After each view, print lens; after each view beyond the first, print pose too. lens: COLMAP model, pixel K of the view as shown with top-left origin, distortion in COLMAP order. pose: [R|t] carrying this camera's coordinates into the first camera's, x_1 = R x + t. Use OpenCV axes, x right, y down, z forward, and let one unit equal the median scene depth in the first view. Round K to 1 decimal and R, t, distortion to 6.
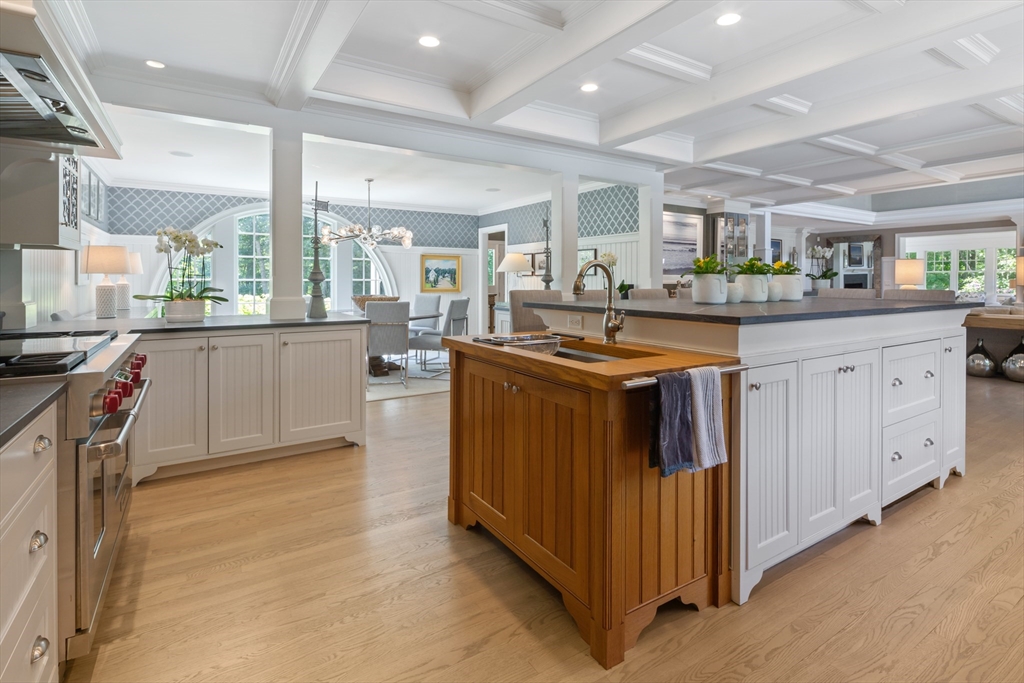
lens RADIAL K [[501.6, 0, 513.2], [0, 501.6, 271.9], [0, 0, 1]] dist [-0.002008, -0.001168]
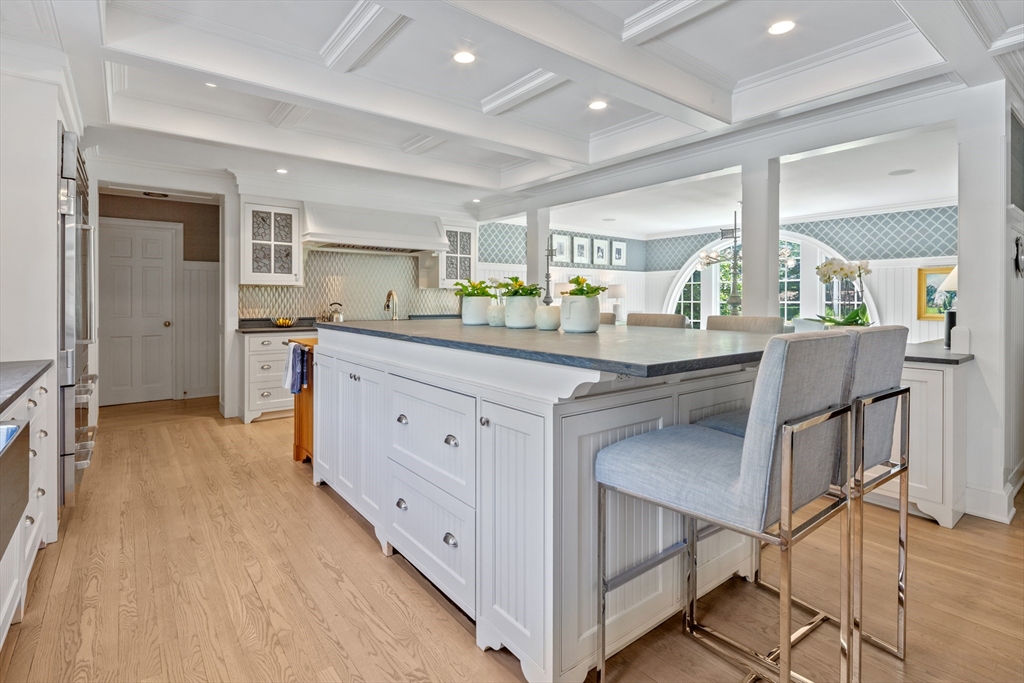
lens RADIAL K [[500.6, 0, 509.4], [0, 500.6, 304.7], [0, 0, 1]] dist [-0.004092, -0.001488]
pose [[0.088472, 0.005676, -0.996062, 1.581534], [0.013565, 0.999884, 0.006903, 0.017700], [0.995986, -0.014123, 0.088385, 1.072512]]
